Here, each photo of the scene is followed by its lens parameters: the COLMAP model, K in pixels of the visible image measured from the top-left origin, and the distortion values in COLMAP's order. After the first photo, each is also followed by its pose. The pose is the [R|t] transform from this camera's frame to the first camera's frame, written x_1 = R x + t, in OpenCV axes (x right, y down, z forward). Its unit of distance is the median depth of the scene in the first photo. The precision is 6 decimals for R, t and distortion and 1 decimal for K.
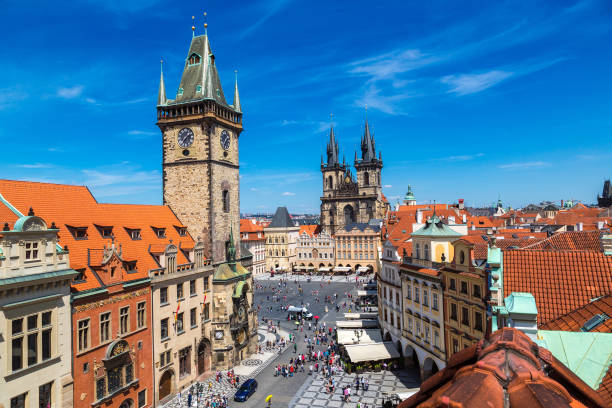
lens RADIAL K [[389.6, 0, 303.9], [0, 389.6, 204.9], [0, 0, 1]] dist [-0.005619, 0.003823]
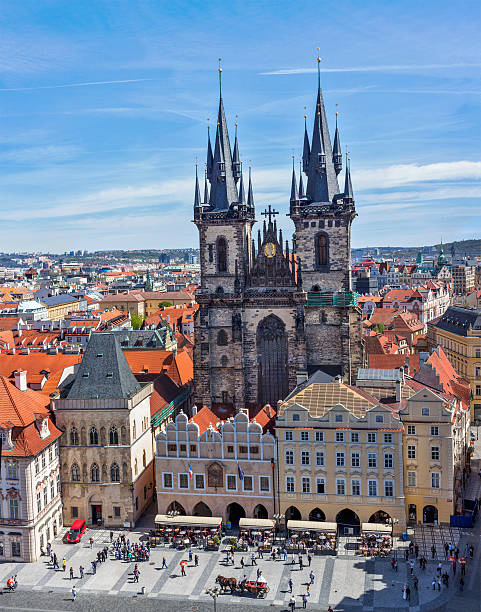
lens RADIAL K [[676.3, 0, 229.5], [0, 676.3, 308.4], [0, 0, 1]] dist [0.001967, -0.008229]
pose [[0.968434, -0.016092, 0.248752, -0.350724], [-0.006851, 0.995819, 0.091093, -0.259984], [-0.249177, -0.089922, 0.964274, 1.445144]]
